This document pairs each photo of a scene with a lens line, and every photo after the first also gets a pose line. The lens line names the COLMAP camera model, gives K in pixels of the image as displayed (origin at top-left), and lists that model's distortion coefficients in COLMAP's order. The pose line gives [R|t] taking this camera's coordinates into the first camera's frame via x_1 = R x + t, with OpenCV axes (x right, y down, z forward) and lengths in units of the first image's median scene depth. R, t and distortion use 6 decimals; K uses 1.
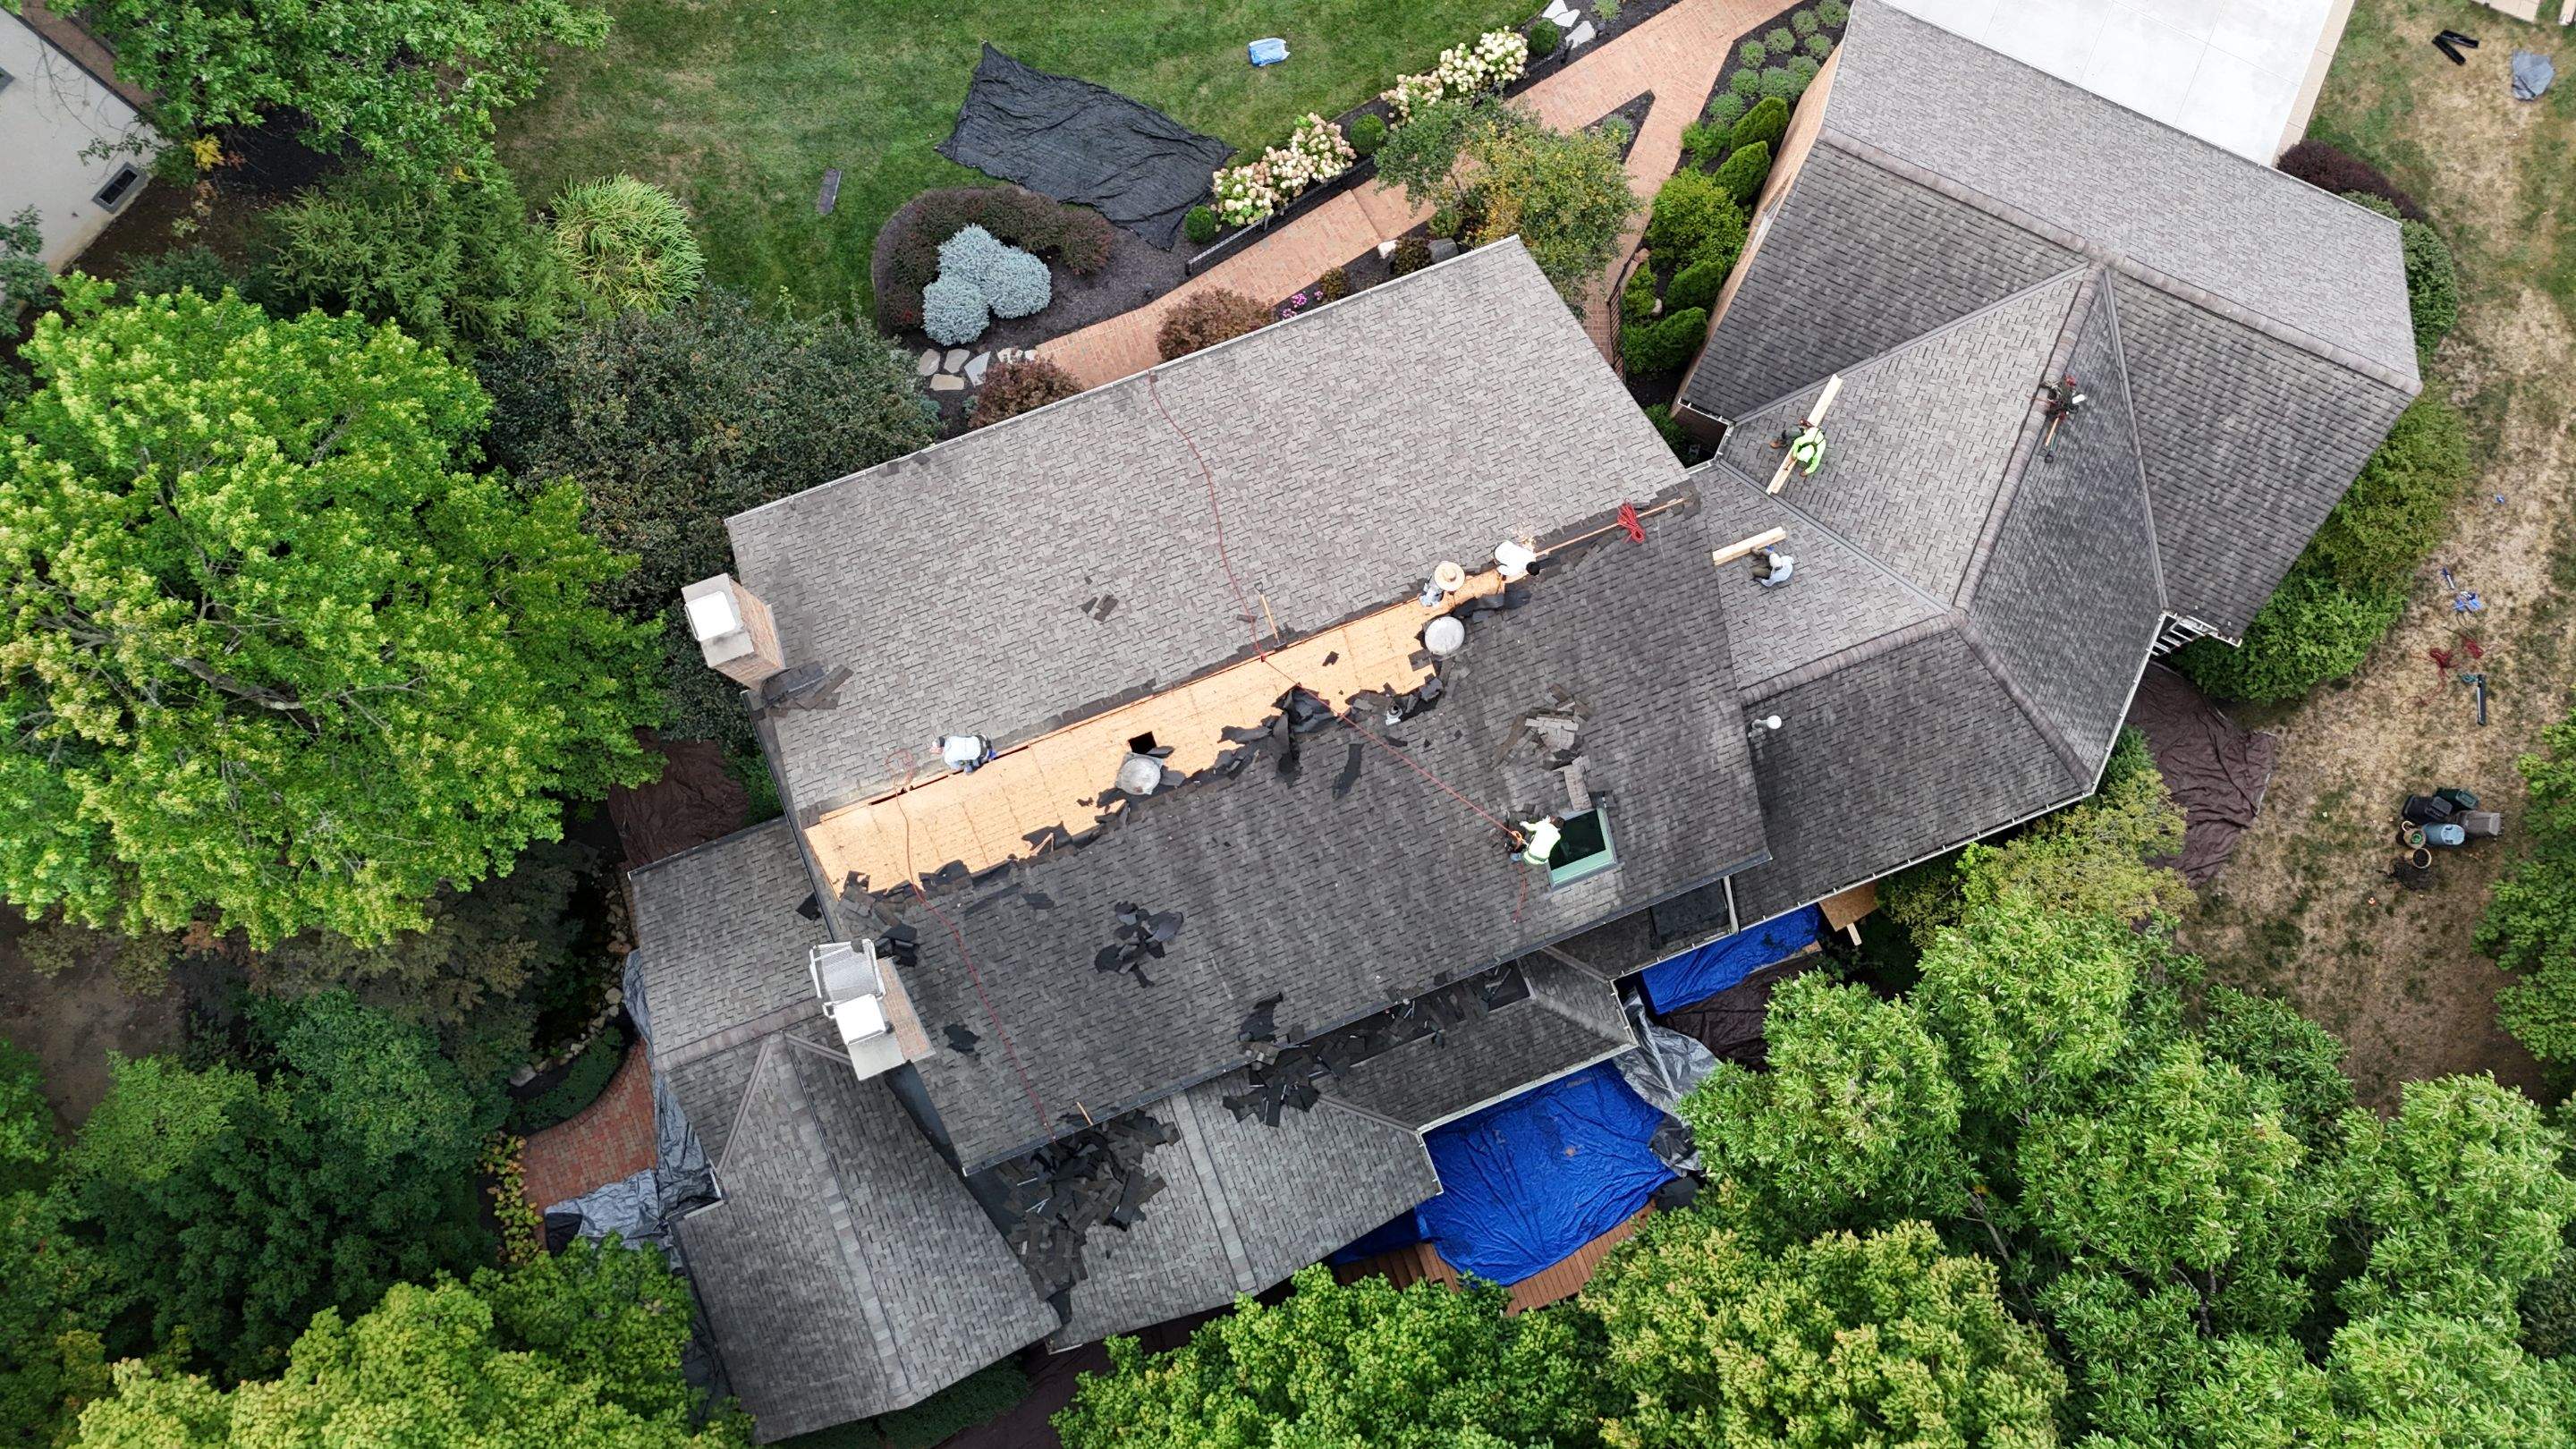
lens RADIAL K [[1890.3, 0, 1288.0], [0, 1890.3, 724.5], [0, 0, 1]] dist [0.079972, -0.087340]
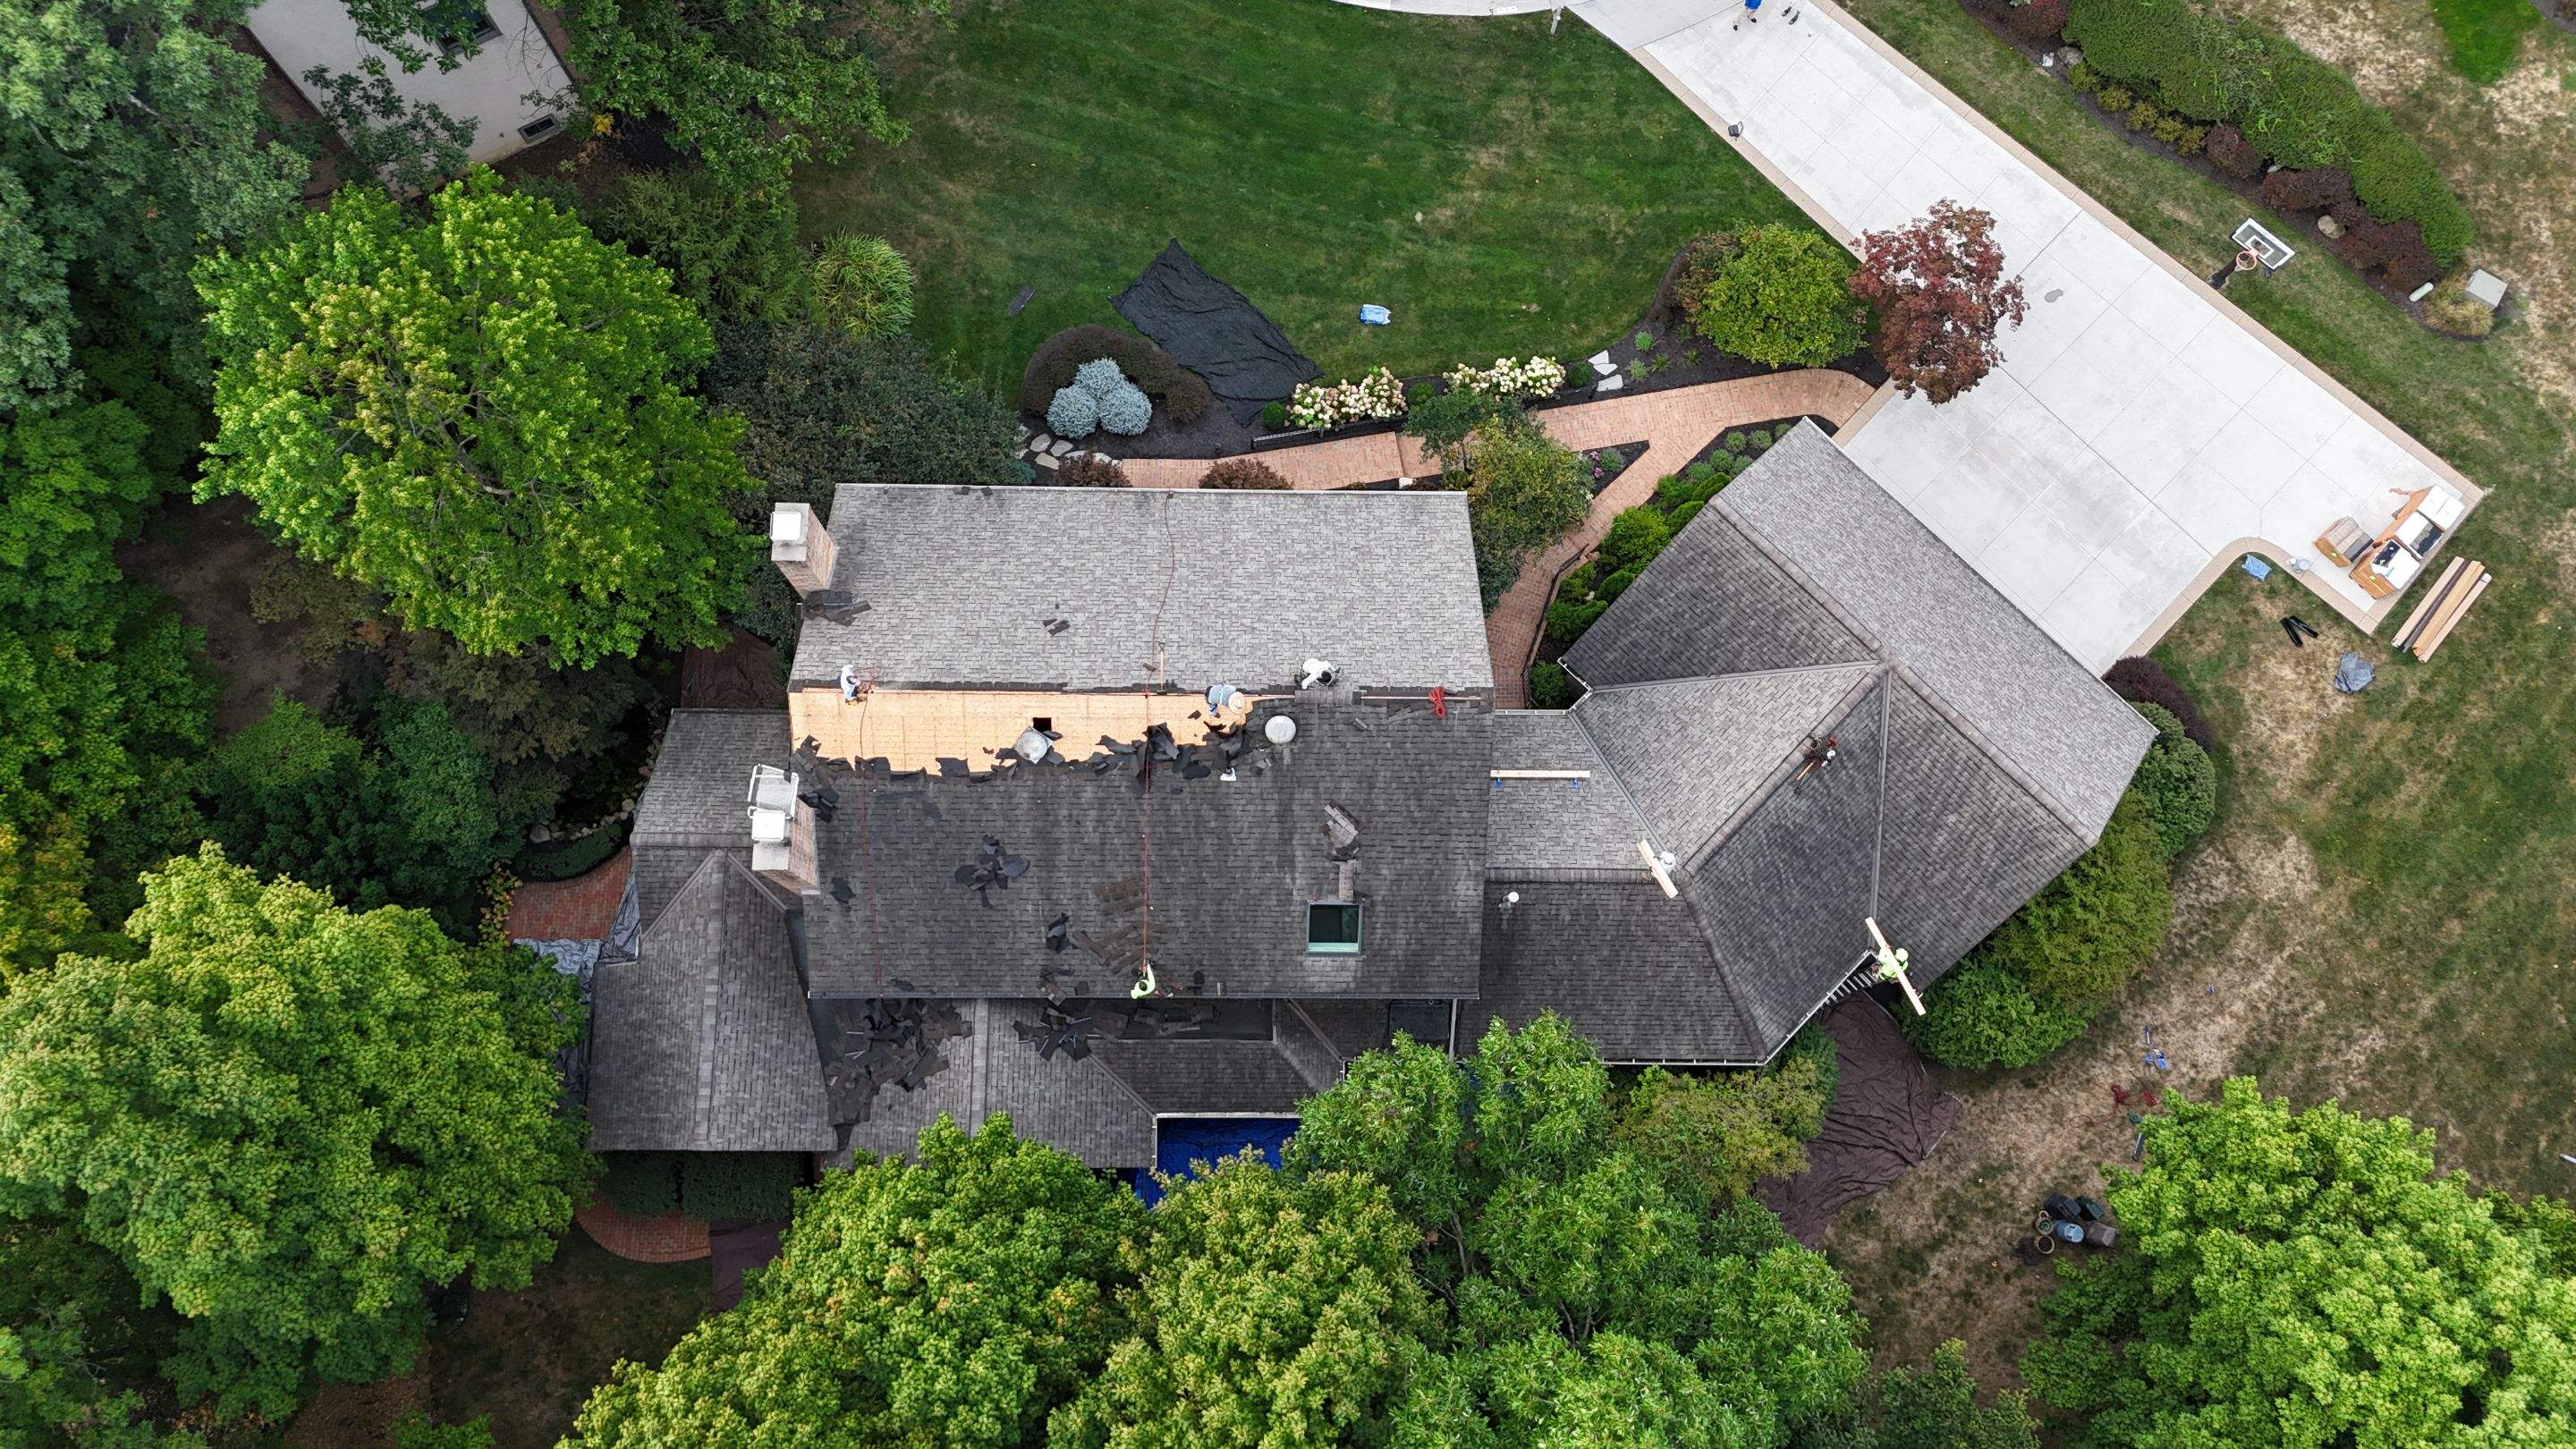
lens RADIAL K [[1882.3, 0, 1288.0], [0, 1882.3, 724.5], [0, 0, 1]] dist [0.111062, -0.203901]
pose [[0.932574, 0.346964, -0.099607, 0.191422], [-0.356958, 0.927453, -0.111408, 0.084265], [0.053726, 0.139452, 0.988770, -0.284983]]
